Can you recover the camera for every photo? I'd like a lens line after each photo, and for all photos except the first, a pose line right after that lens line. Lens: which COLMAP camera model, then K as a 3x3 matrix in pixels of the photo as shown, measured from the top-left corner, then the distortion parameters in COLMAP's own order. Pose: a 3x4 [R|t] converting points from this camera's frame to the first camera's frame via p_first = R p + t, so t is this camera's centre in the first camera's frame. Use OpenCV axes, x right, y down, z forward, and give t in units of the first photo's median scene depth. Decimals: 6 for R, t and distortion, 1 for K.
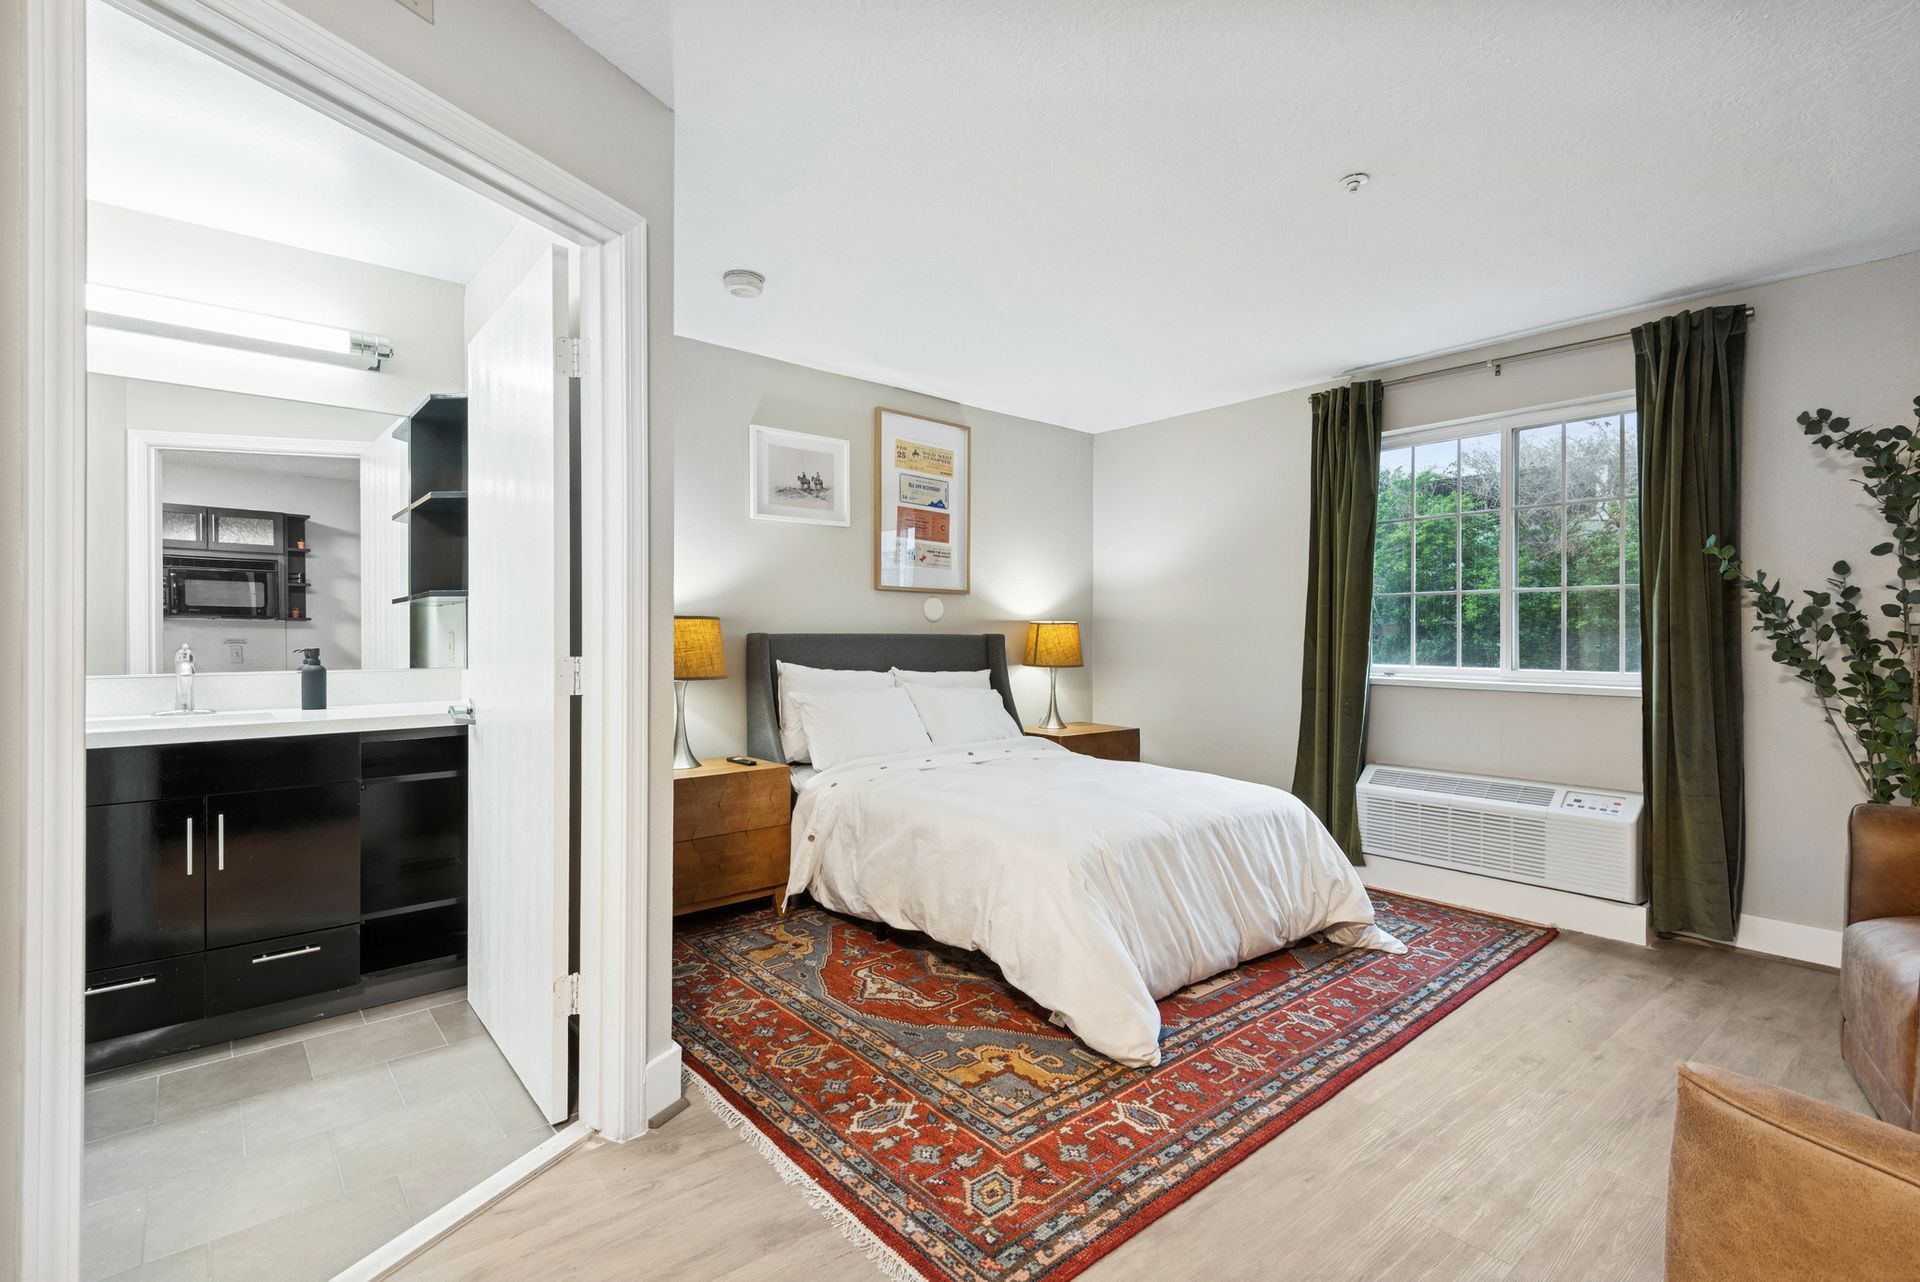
lens RADIAL K [[879.9, 0, 962.4], [0, 879.9, 634.5], [0, 0, 1]] dist [0.036100, -0.023090]
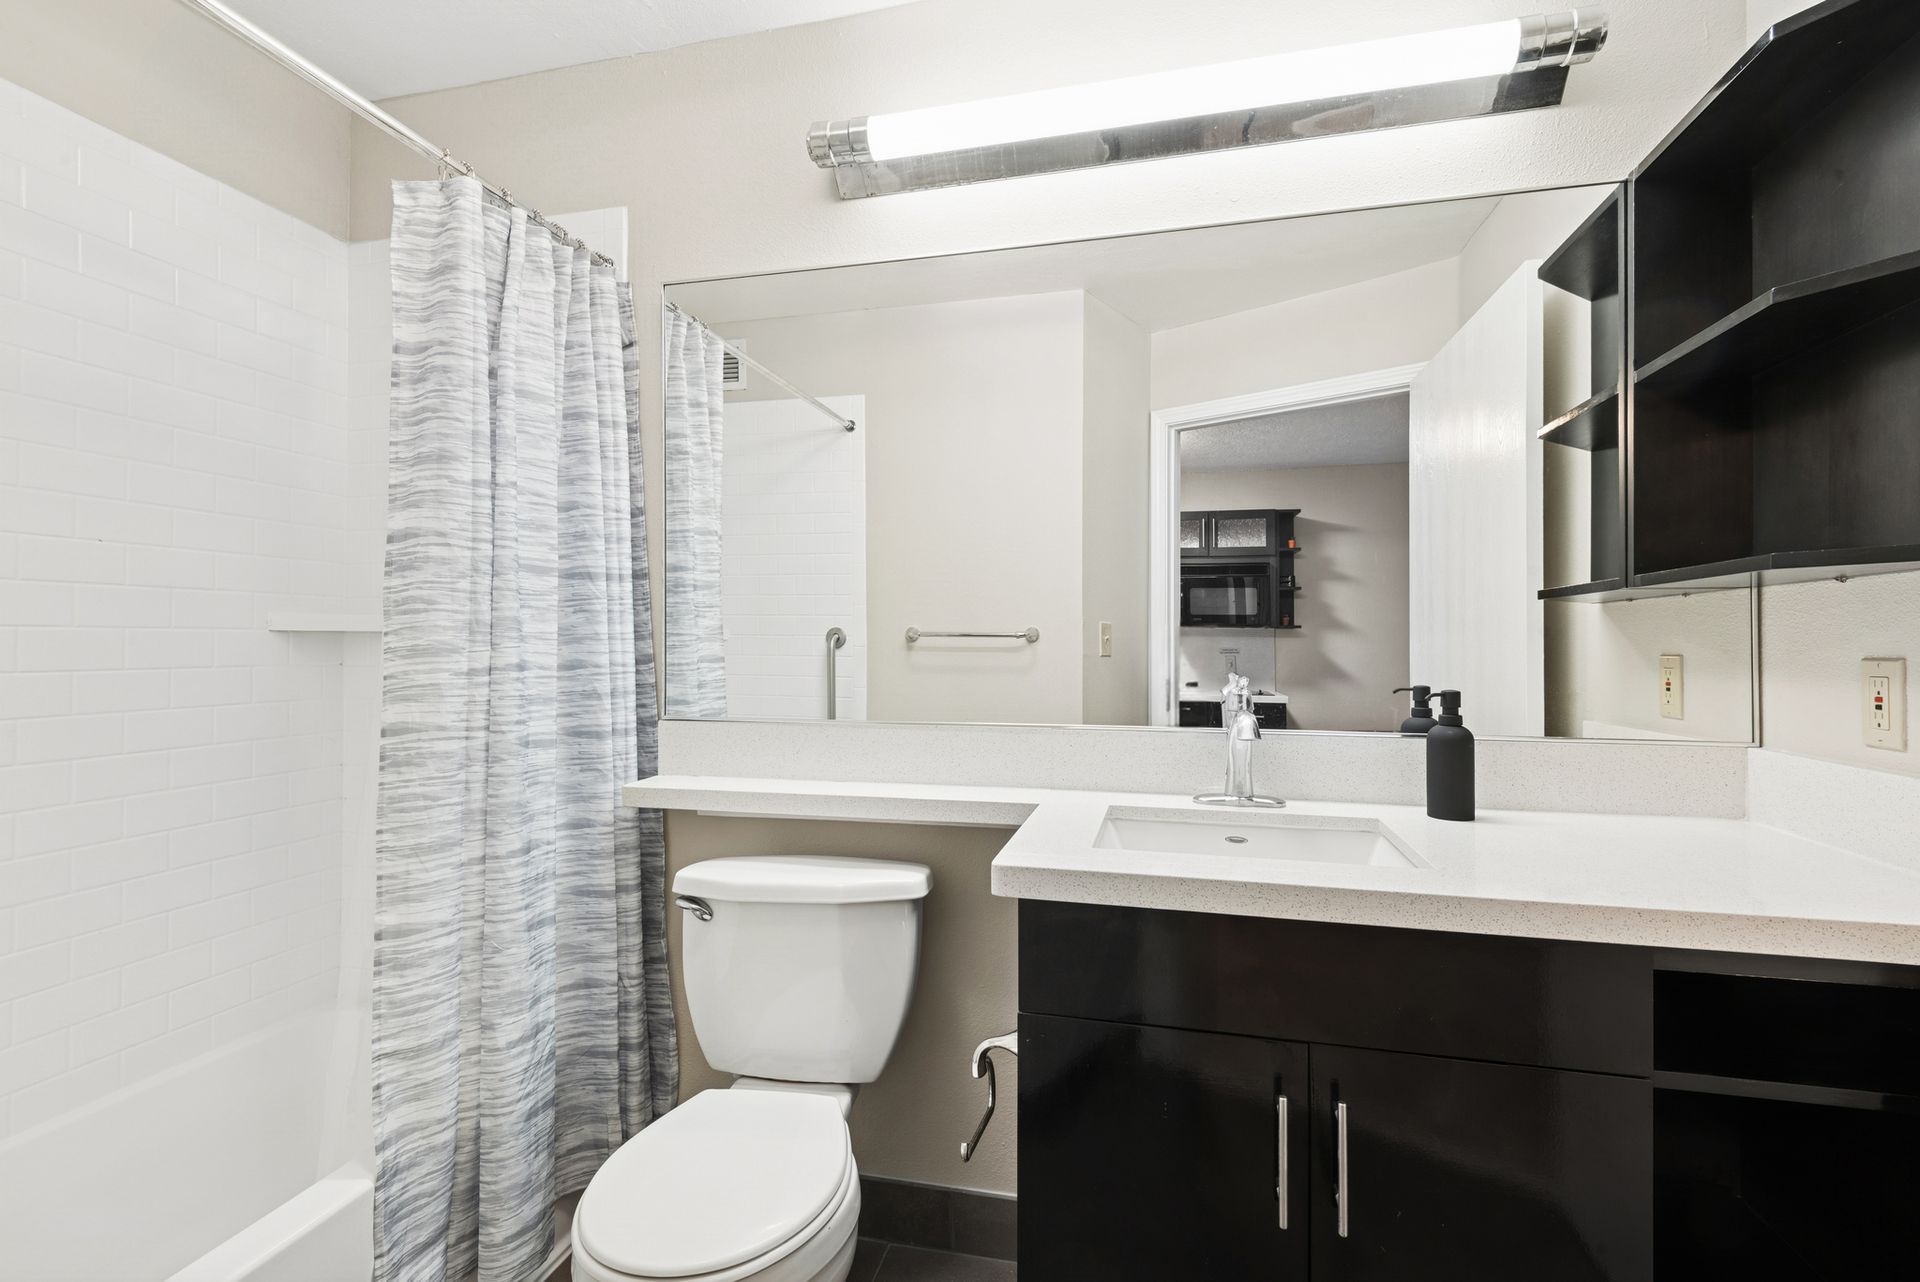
lens RADIAL K [[879.9, 0, 962.4], [0, 879.9, 634.5], [0, 0, 1]] dist [0.036100, -0.023090]
pose [[0.579867, -0.002635, -0.814707, -0.220081], [-0.000901, 0.999992, -0.003876, -0.006288], [0.814710, 0.002981, 0.579860, 0.226827]]
